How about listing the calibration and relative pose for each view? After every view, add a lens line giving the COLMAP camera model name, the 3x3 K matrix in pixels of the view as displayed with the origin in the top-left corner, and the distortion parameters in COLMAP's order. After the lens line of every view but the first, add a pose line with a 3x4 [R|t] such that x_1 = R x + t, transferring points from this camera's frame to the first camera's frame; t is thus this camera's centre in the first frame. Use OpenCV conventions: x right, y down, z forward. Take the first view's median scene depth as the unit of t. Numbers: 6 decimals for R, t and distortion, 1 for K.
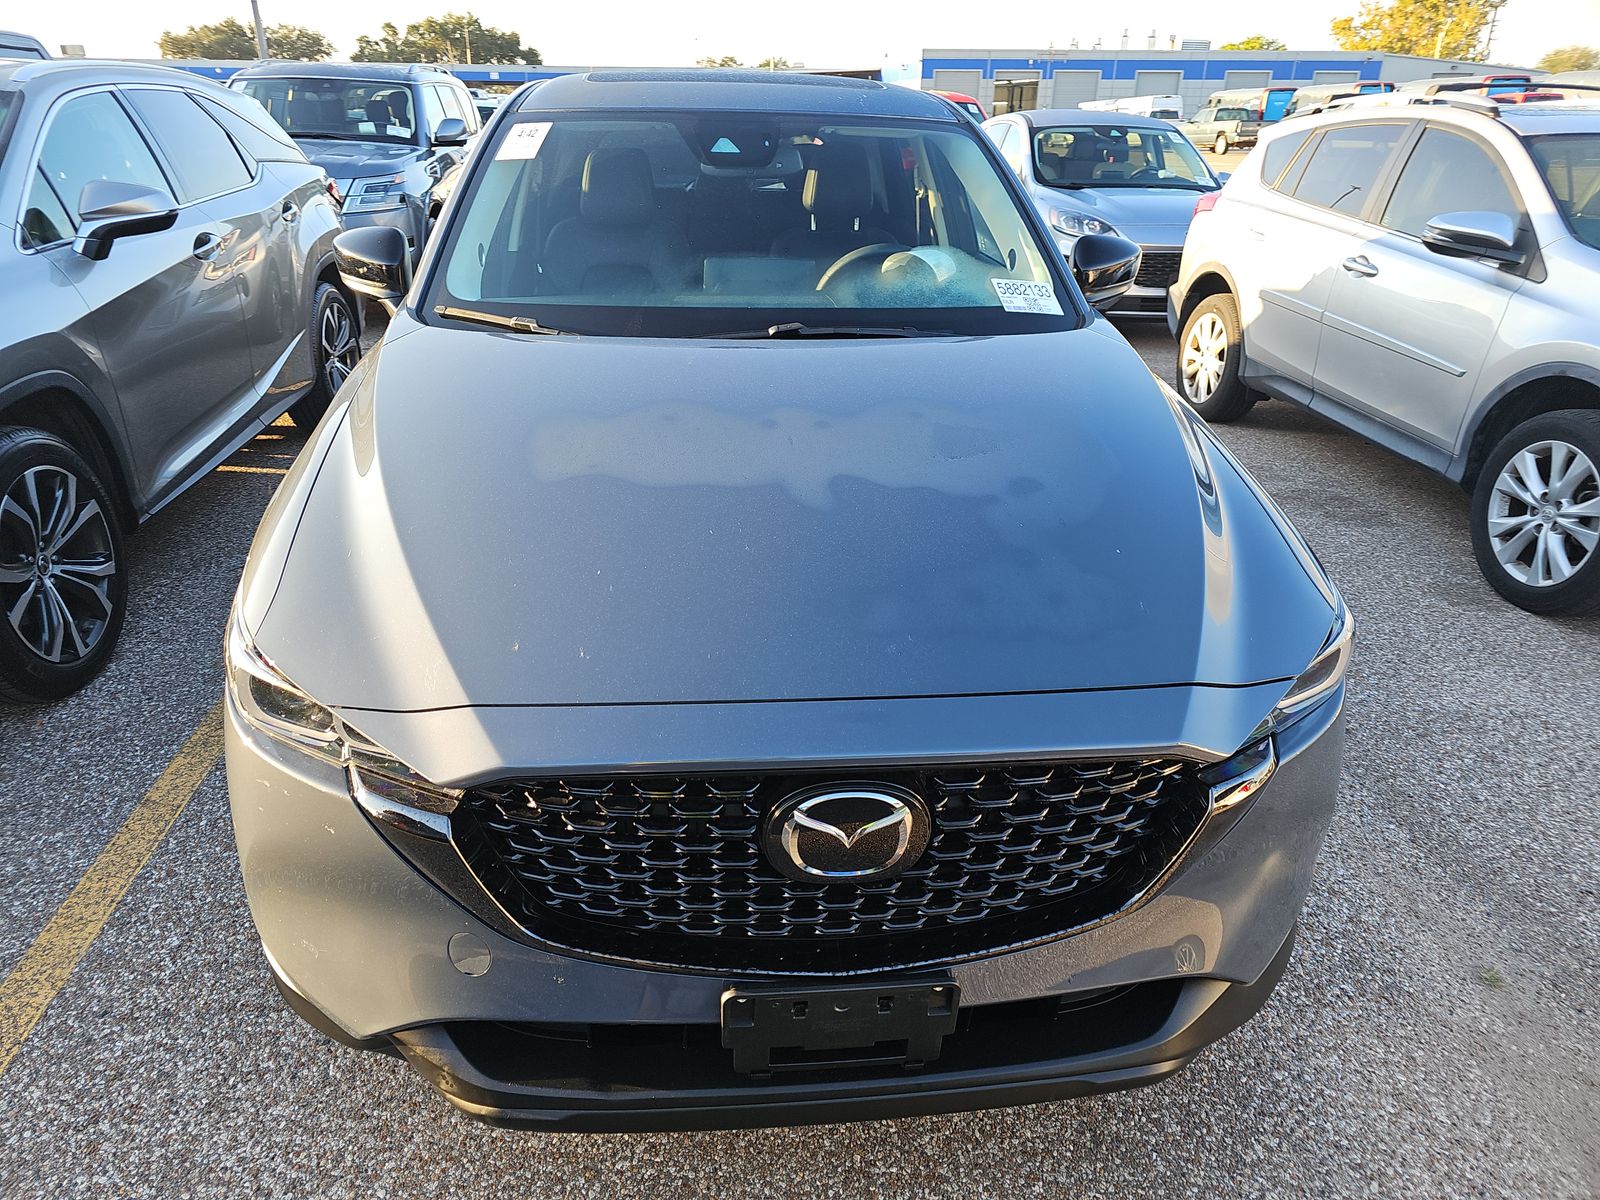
lens RADIAL K [[1070.2, 0, 790.5], [0, 1070.2, 603.7], [0, 0, 1]] dist [0.033936, -0.024517]
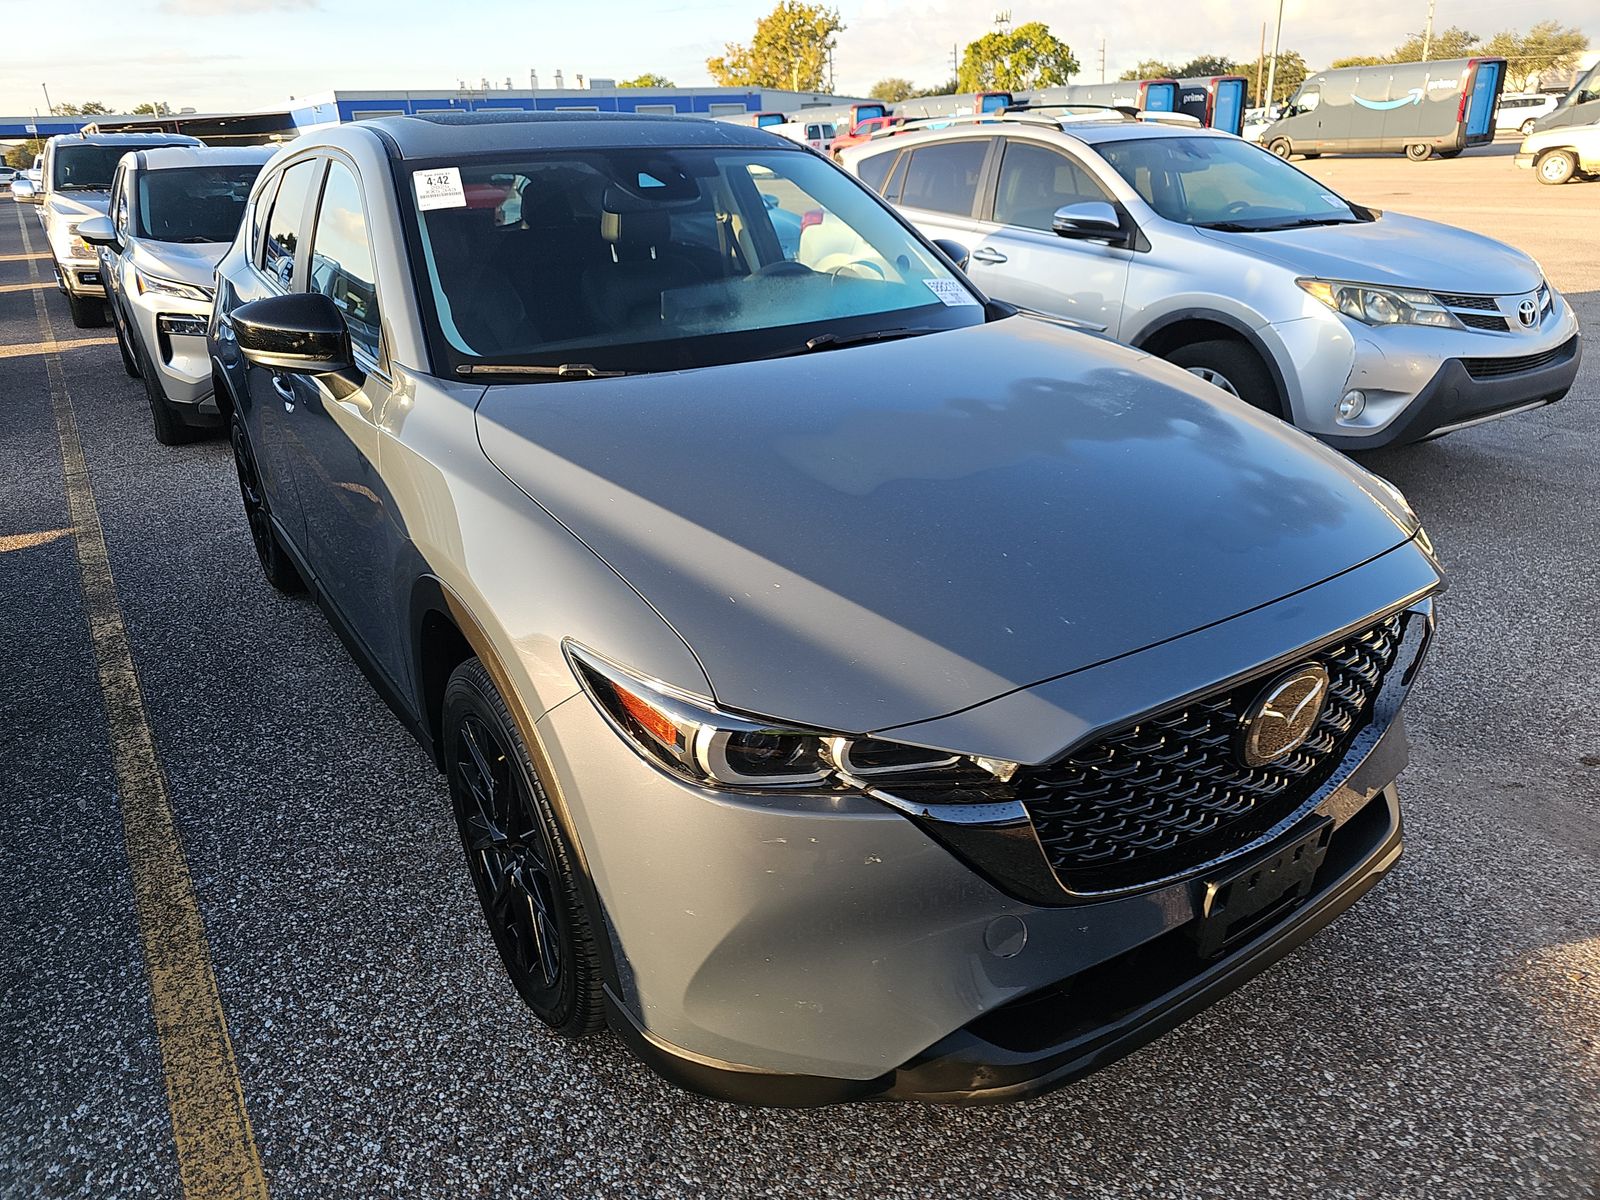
lens RADIAL K [[1051.1, 0, 835.5], [0, 1051.1, 572.7], [0, 0, 1]] dist [0.032742, -0.022871]
pose [[0.881200, -0.217453, 0.419763, -0.479179], [0.236420, 0.971626, 0.007028, -0.037041], [-0.409380, 0.093047, 0.907607, 0.068159]]
